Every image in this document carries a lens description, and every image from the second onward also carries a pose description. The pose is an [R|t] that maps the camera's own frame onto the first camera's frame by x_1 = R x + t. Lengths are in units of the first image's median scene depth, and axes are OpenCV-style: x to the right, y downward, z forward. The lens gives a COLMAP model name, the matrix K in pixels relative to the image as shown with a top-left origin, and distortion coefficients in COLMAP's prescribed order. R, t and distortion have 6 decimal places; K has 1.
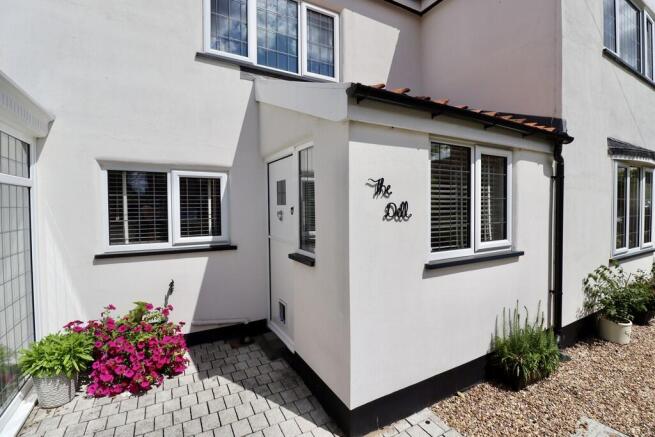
lens RADIAL K [[303.1, 0, 331.2], [0, 303.1, 213.8], [0, 0, 1]] dist [-0.003694, -0.011433]
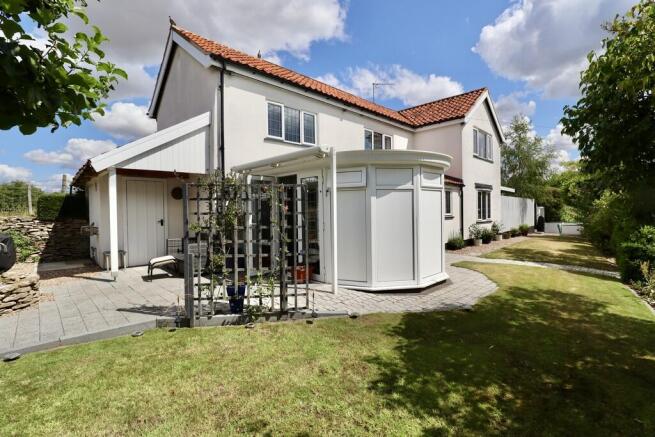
lens RADIAL K [[303.1, 0, 331.2], [0, 303.1, 213.8], [0, 0, 1]] dist [-0.003694, -0.011433]
pose [[0.965375, -0.010638, 0.260649, -1.597527], [0.014711, 0.999798, -0.013682, 0.105947], [-0.260451, 0.017042, 0.965337, -1.959209]]
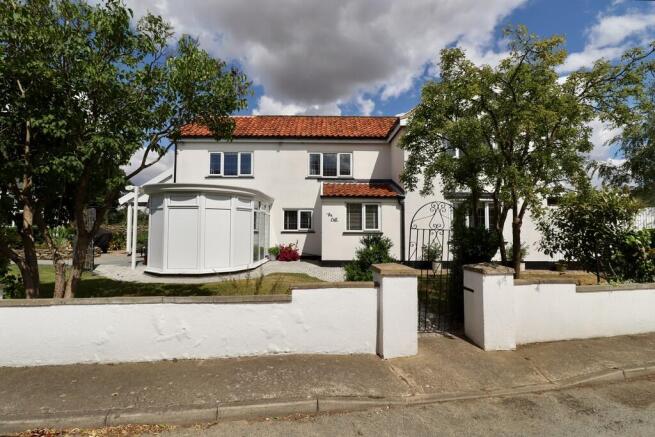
lens RADIAL K [[303.1, 0, 331.2], [0, 303.1, 213.8], [0, 0, 1]] dist [-0.003694, -0.011433]
pose [[0.874457, -0.013575, -0.484914, 1.581695], [-0.022195, 0.997442, -0.067948, 0.141095], [0.484596, 0.070181, 0.871918, -1.989266]]
